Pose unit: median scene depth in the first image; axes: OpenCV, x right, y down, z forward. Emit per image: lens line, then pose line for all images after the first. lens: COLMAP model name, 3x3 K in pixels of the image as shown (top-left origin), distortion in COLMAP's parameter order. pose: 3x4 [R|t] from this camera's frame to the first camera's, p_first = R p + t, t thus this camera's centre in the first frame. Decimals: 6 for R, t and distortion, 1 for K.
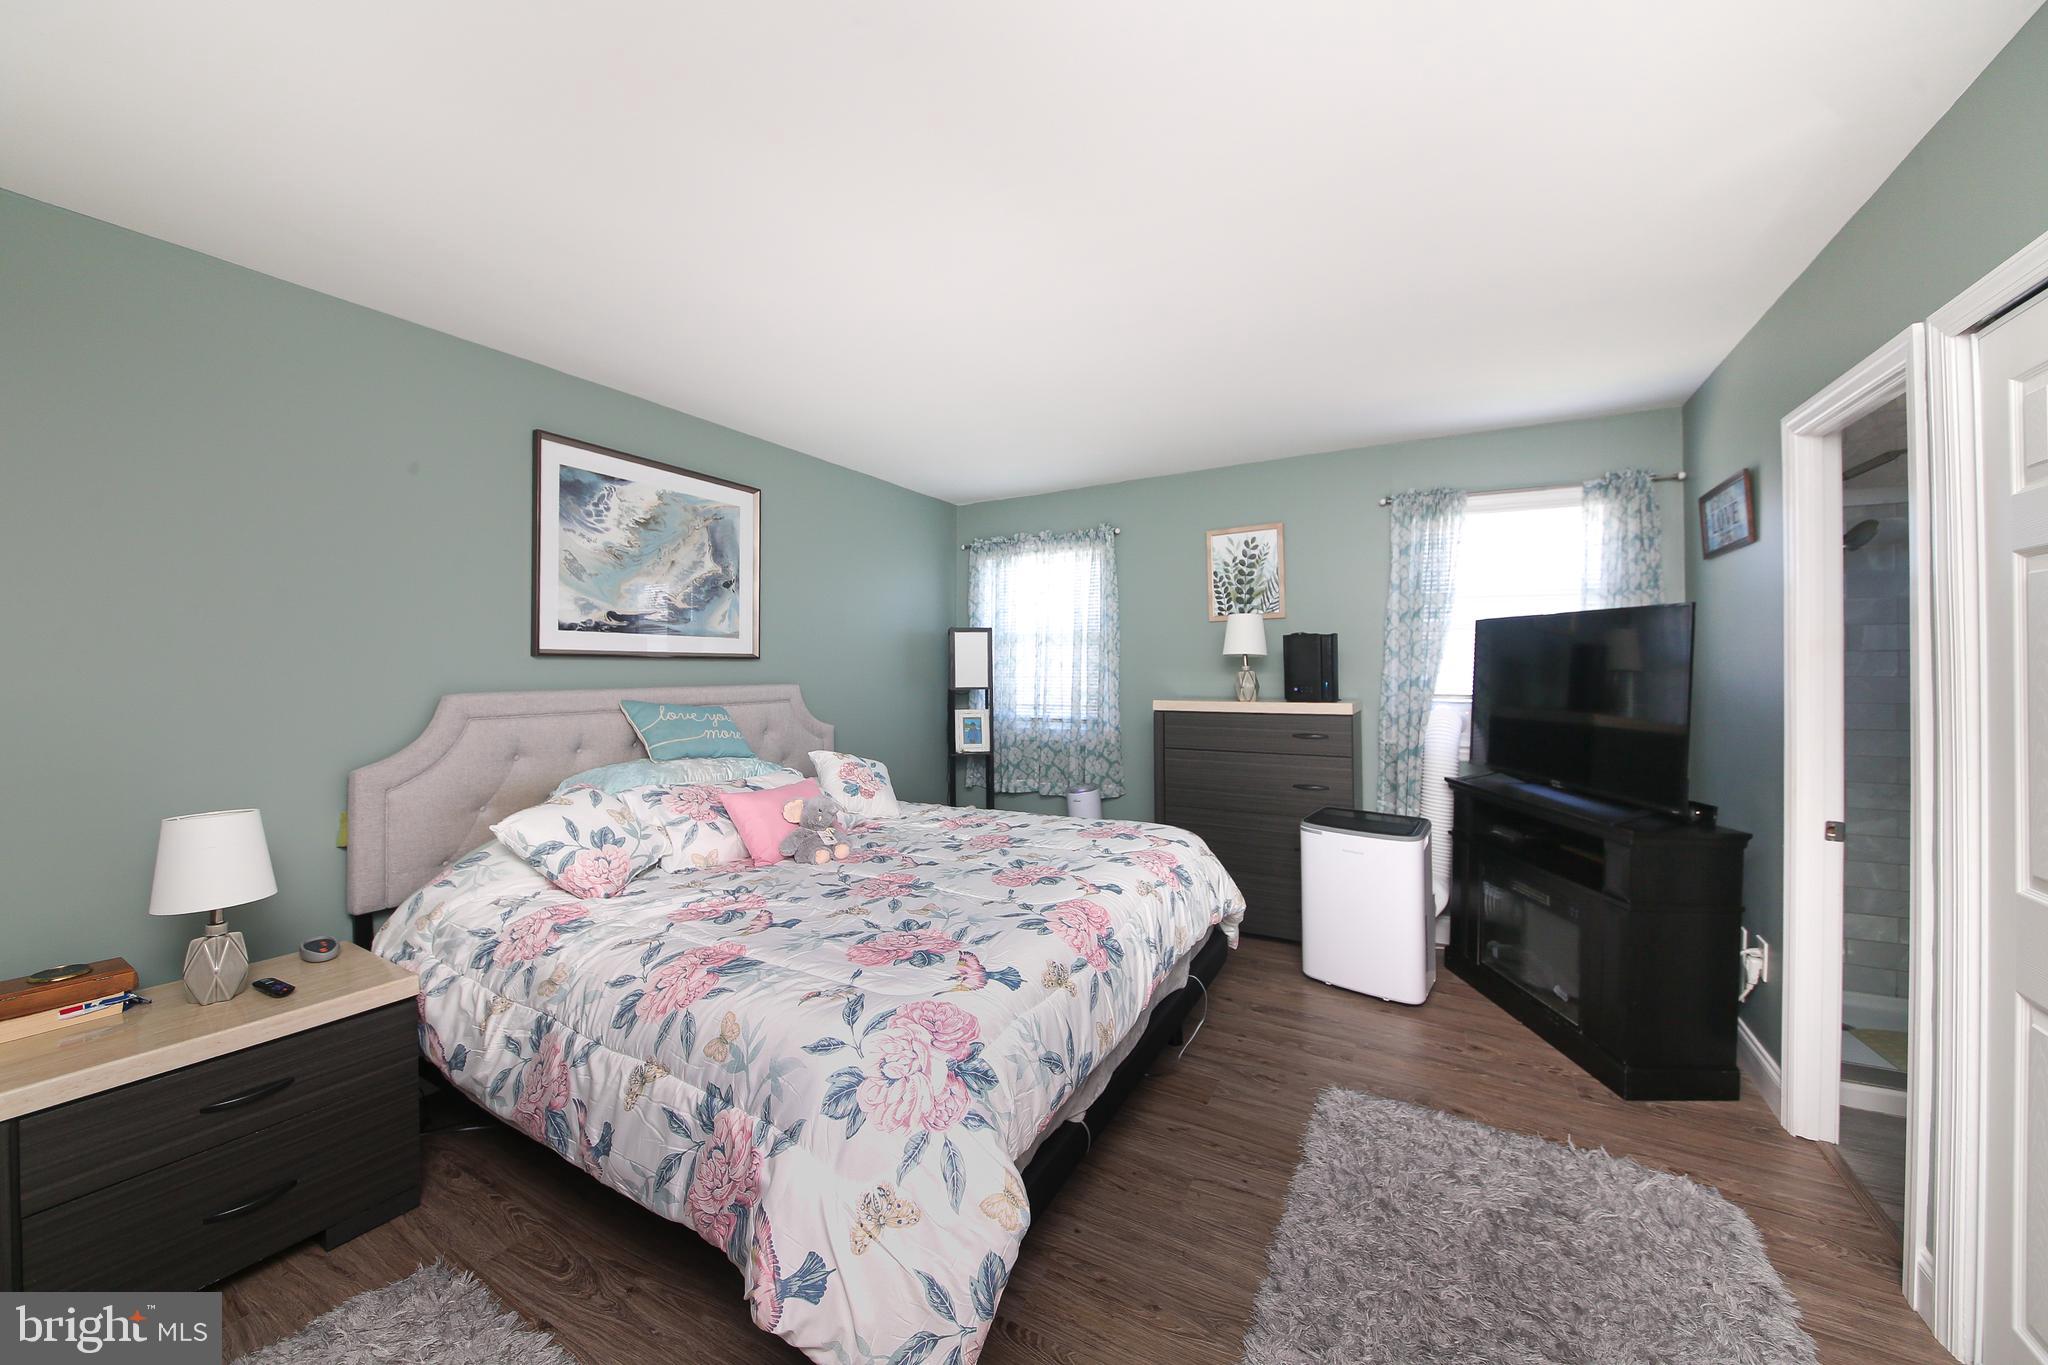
lens RADIAL K [[760.7, 0, 1016.6], [0, 760.7, 681.3], [0, 0, 1]] dist [0.005618, -0.001965]
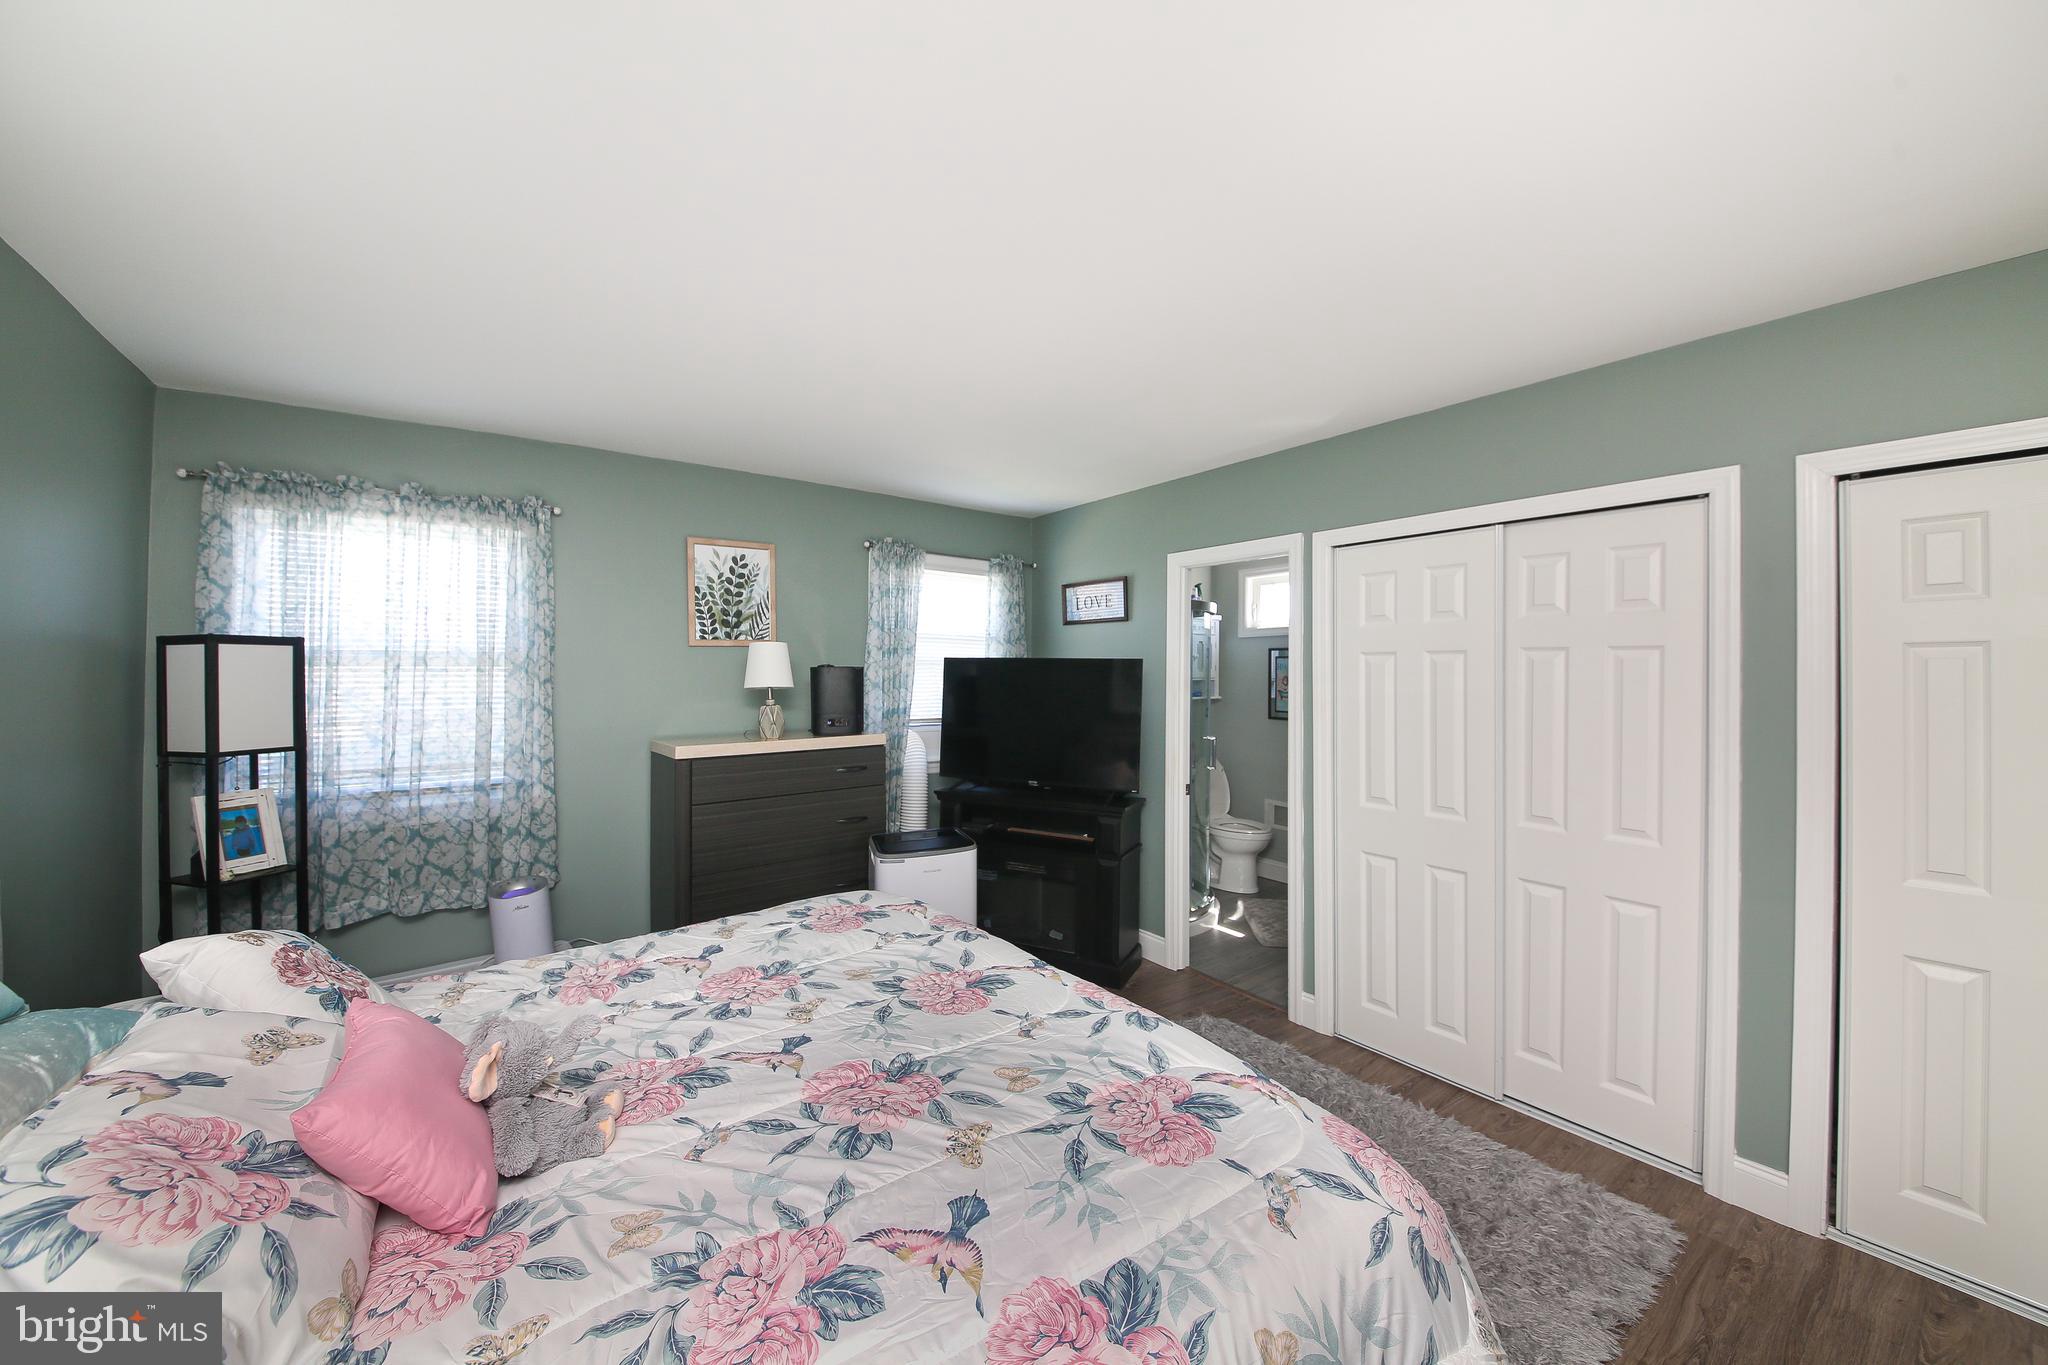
lens RADIAL K [[760.7, 0, 1025.6], [0, 760.7, 670.6], [0, 0, 1]] dist [0.005618, -0.001965]
pose [[0.384554, 0.005946, 0.923083, -0.384211], [0.013873, 0.999829, -0.012220, -0.036851], [-0.922998, 0.017505, 0.384406, 0.349009]]
